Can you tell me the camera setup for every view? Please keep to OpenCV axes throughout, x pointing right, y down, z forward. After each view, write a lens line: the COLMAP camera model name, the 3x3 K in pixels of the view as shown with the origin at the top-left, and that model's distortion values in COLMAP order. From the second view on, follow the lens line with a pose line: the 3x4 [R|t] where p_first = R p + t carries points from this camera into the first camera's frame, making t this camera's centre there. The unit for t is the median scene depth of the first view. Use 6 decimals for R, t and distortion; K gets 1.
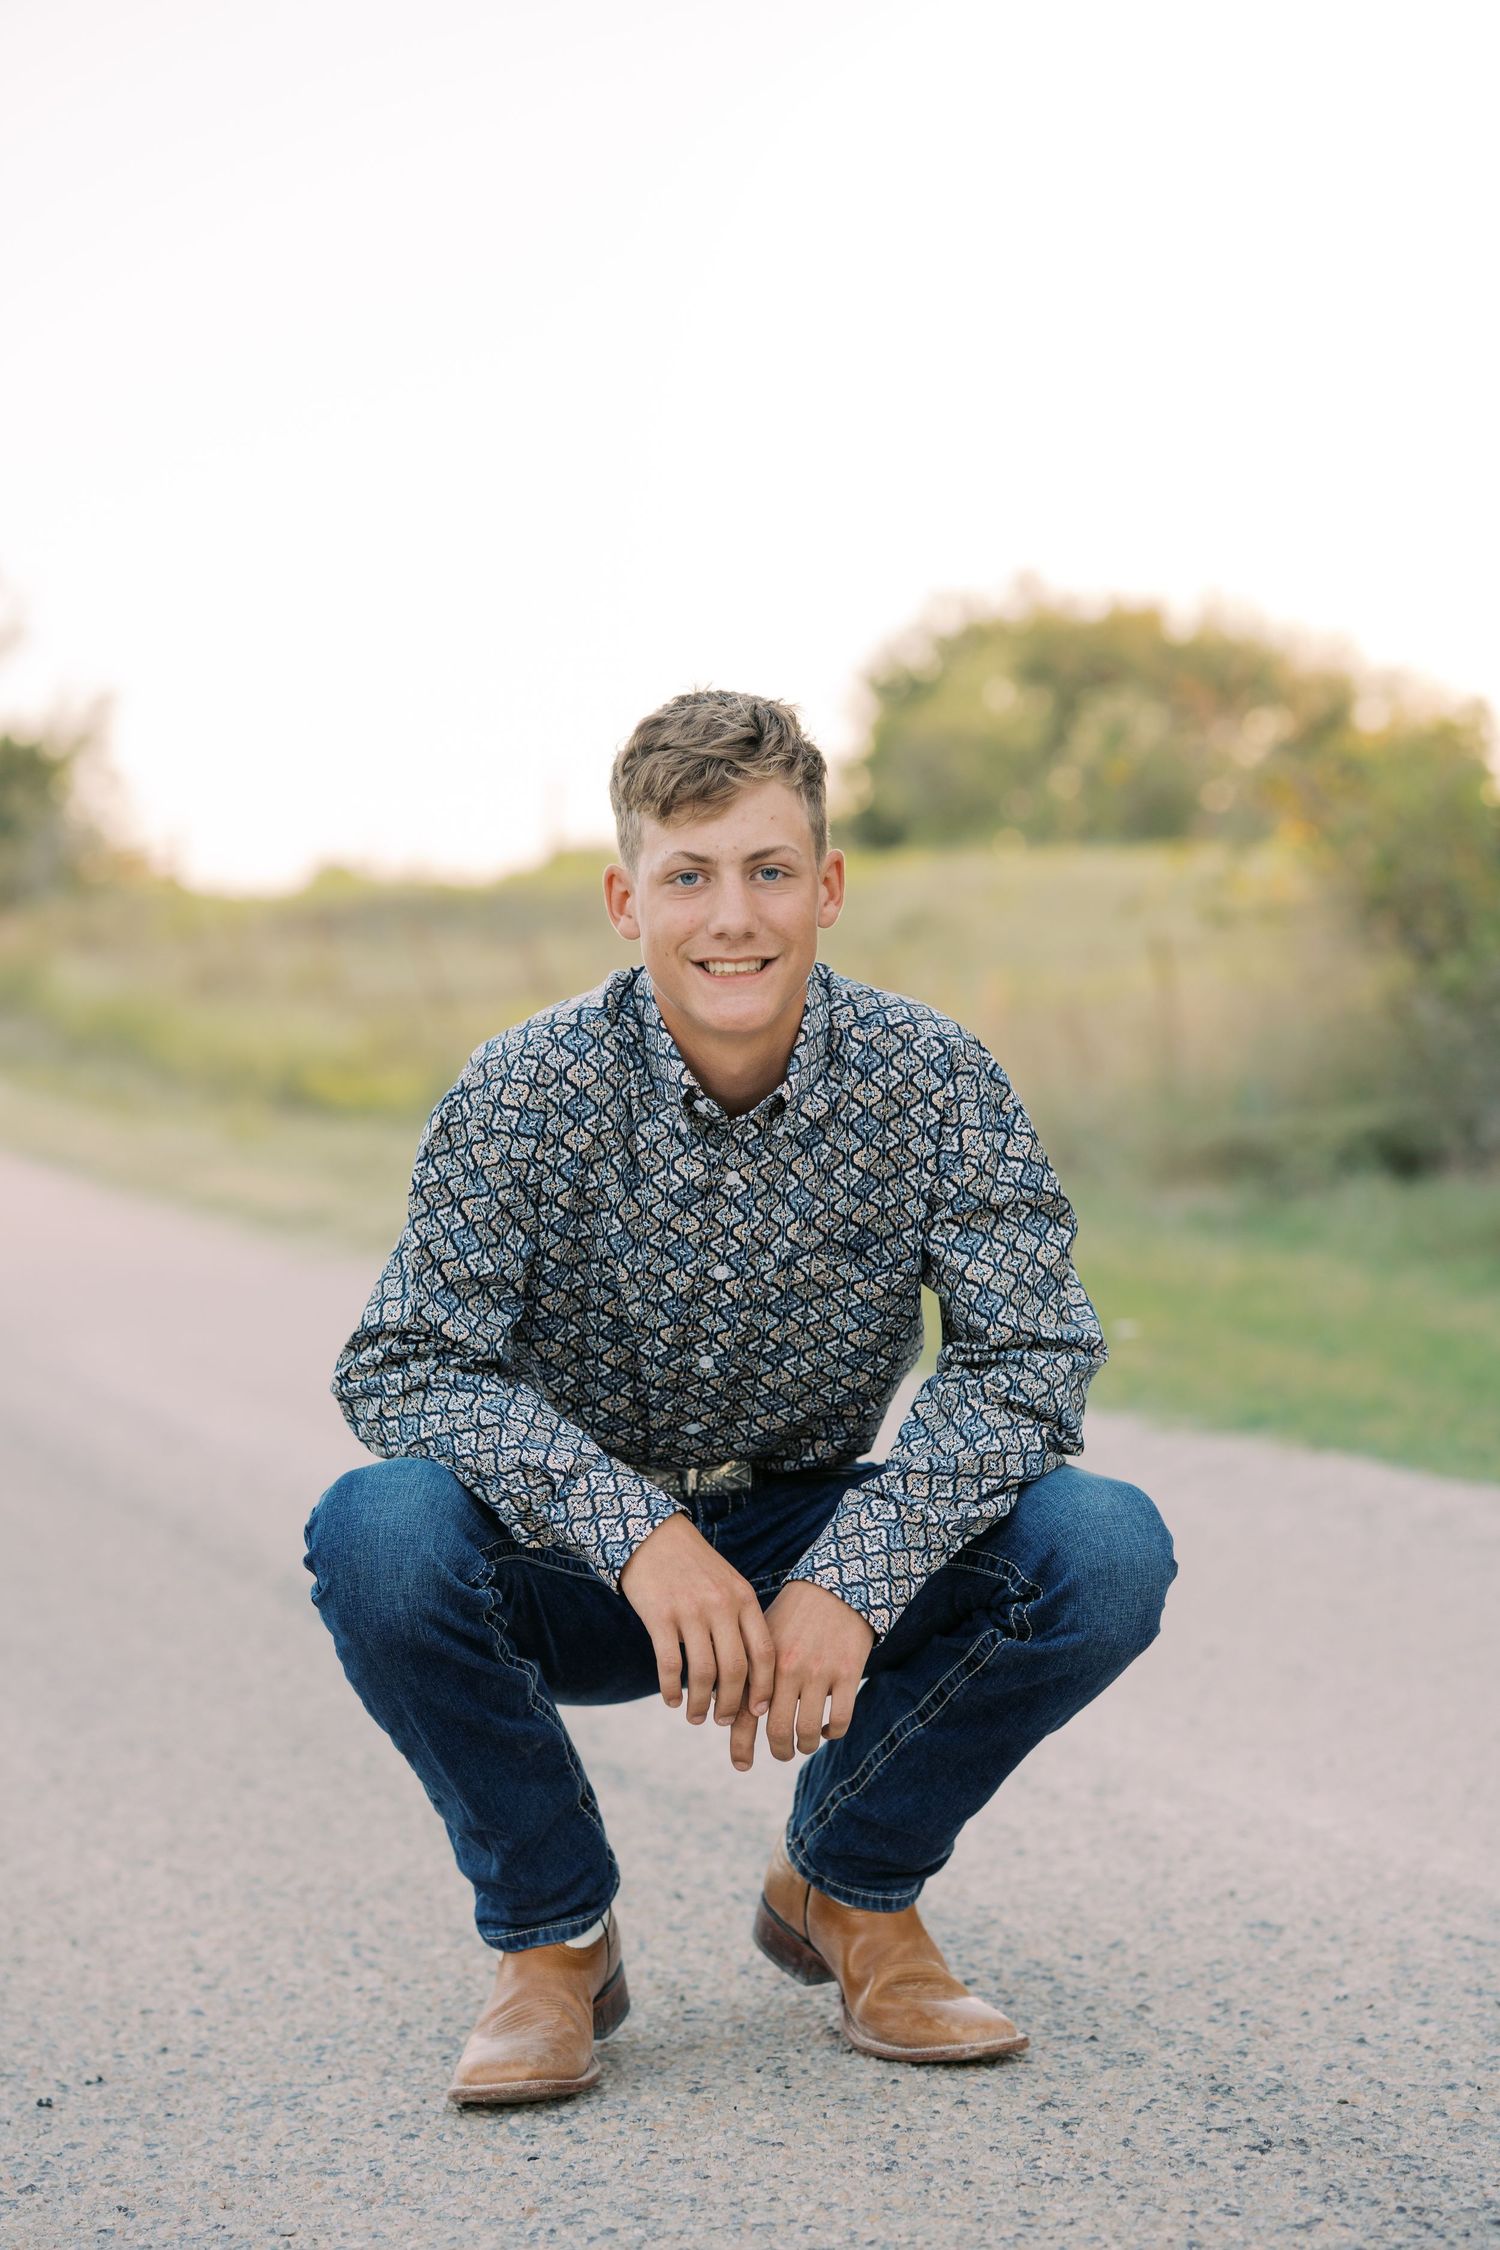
lens RADIAL K [[5475.4, 0, 750.0], [0, 5475.4, 1125.0], [0, 0, 1]] dist [0.128396, -0.059795]
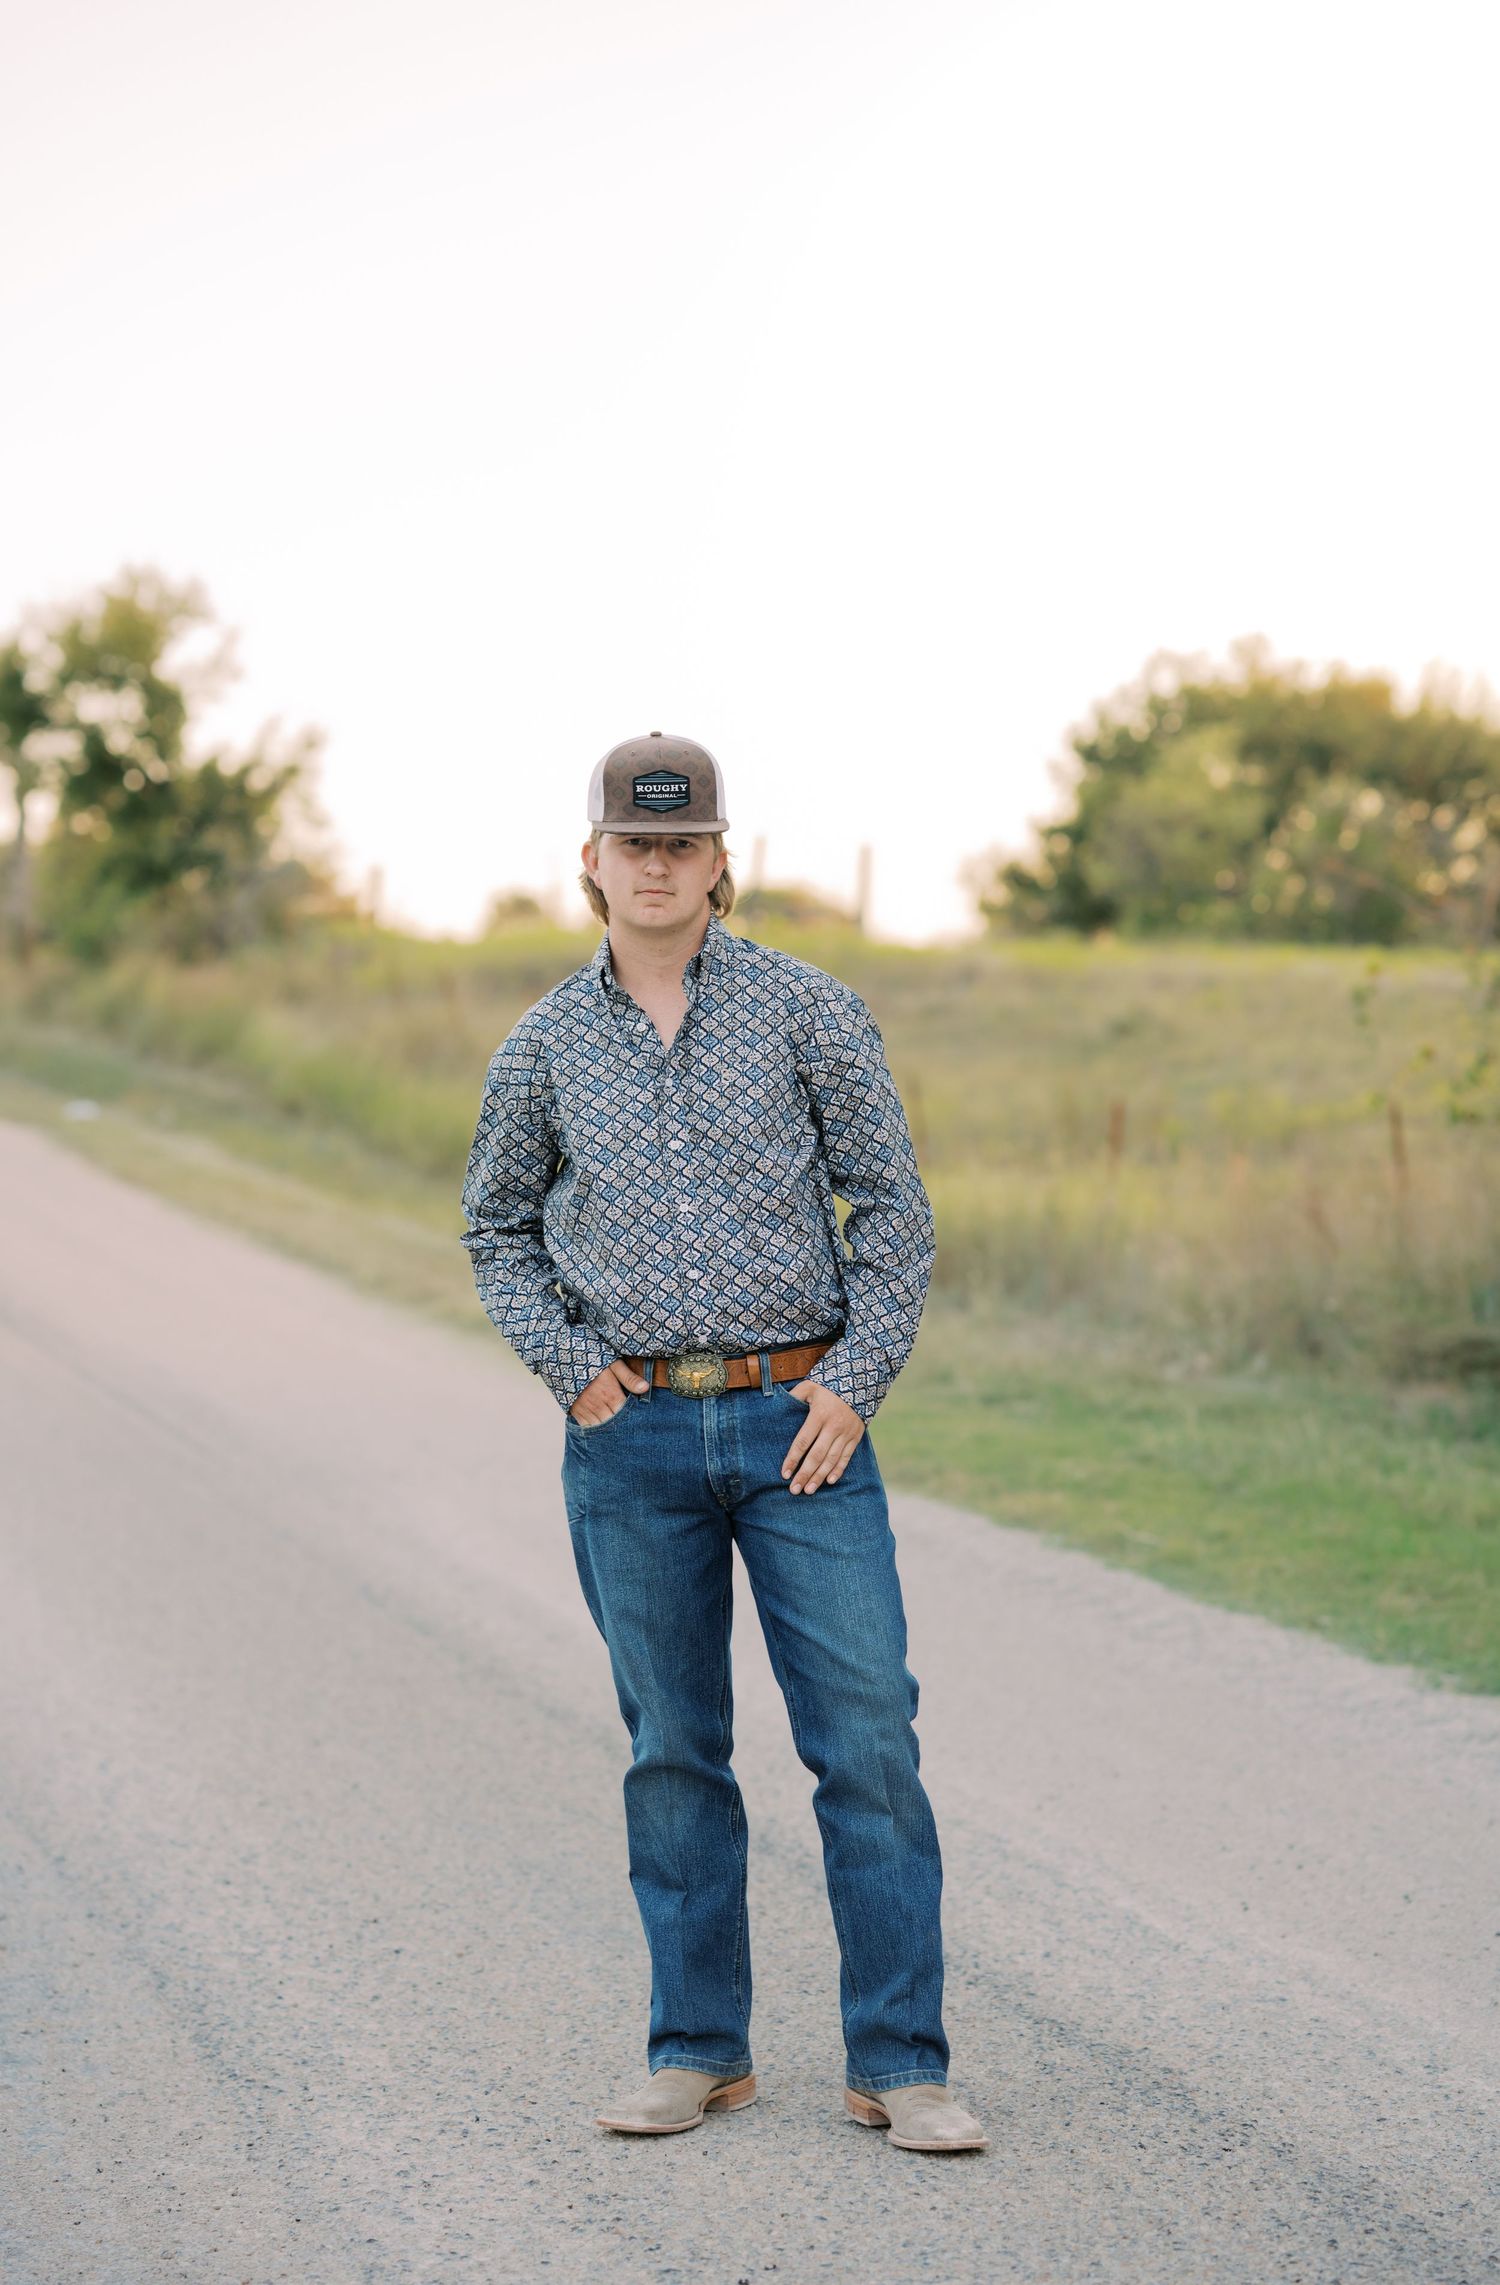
lens RADIAL K [[5741.6, 0, 750.0], [0, 5741.6, 1142.5], [0, 0, 1]] dist [0.119400, -0.139392]
pose [[0.998196, 0.052778, -0.028608, -0.079011], [-0.052867, 0.998599, -0.002369, -0.097041], [0.028443, 0.003877, 0.999588, -0.426028]]
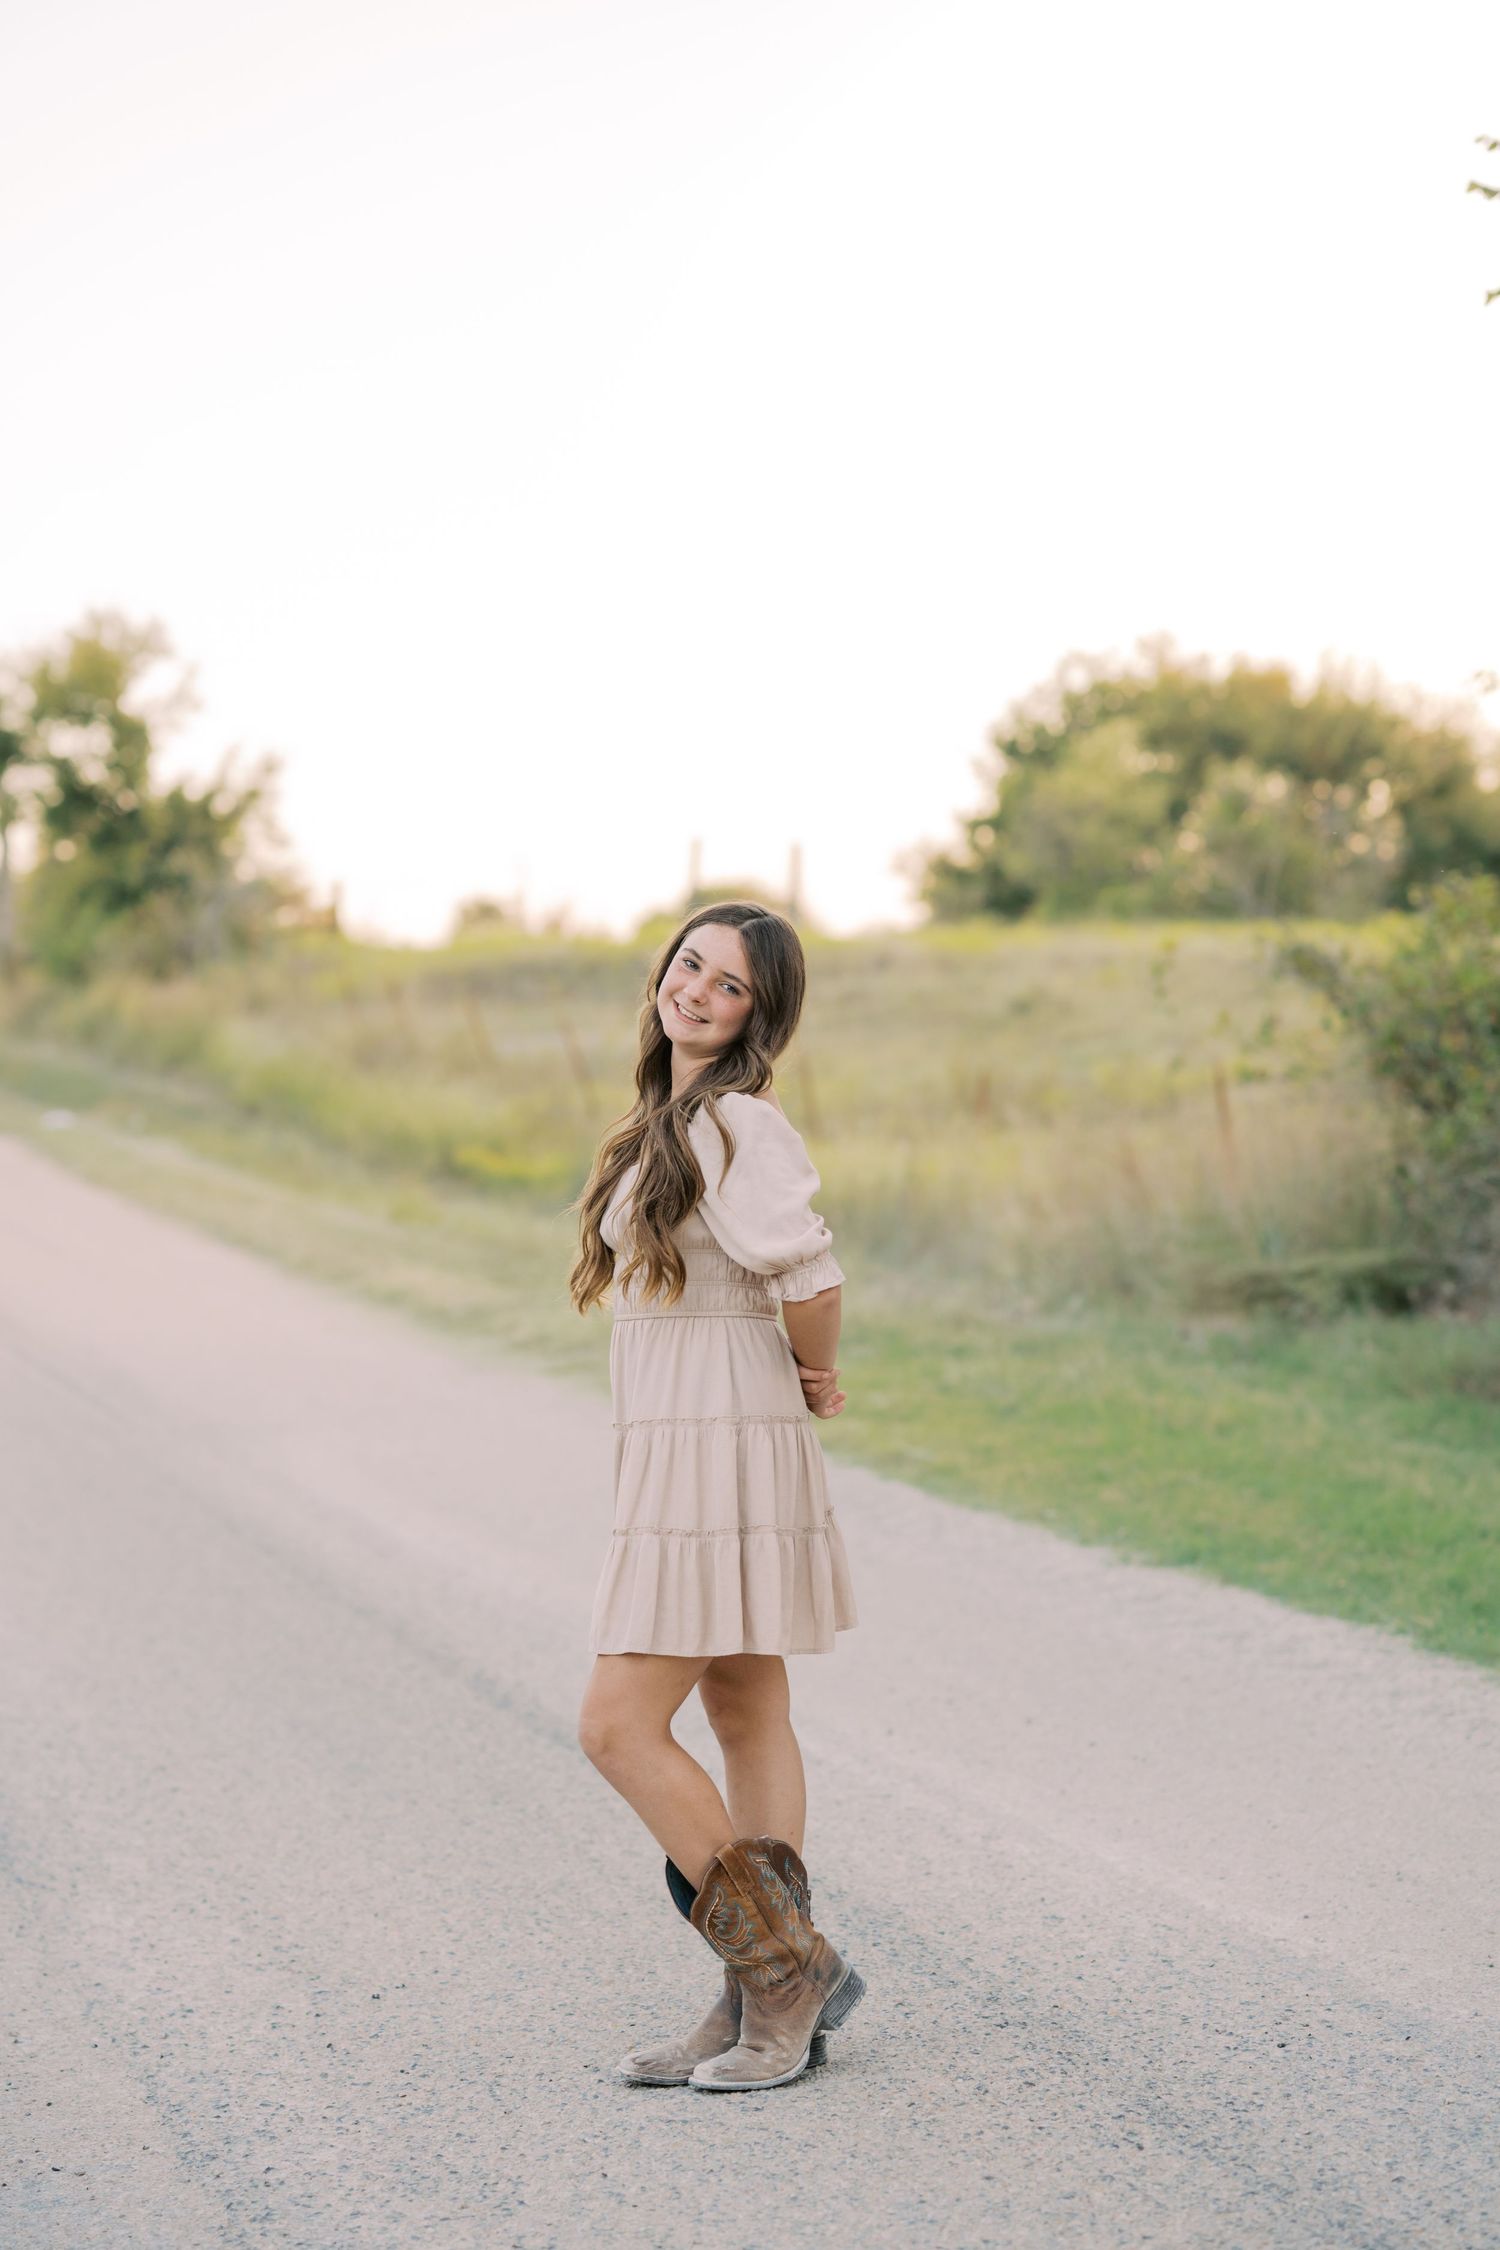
lens RADIAL K [[5475.4, 0, 750.0], [0, 5475.4, 1125.0], [0, 0, 1]] dist [0.128396, -0.059795]
pose [[0.999564, 0.014790, -0.025551, 0.035069], [-0.014867, 0.999885, -0.002847, -0.094185], [0.025506, 0.003226, 0.999669, -0.705158]]
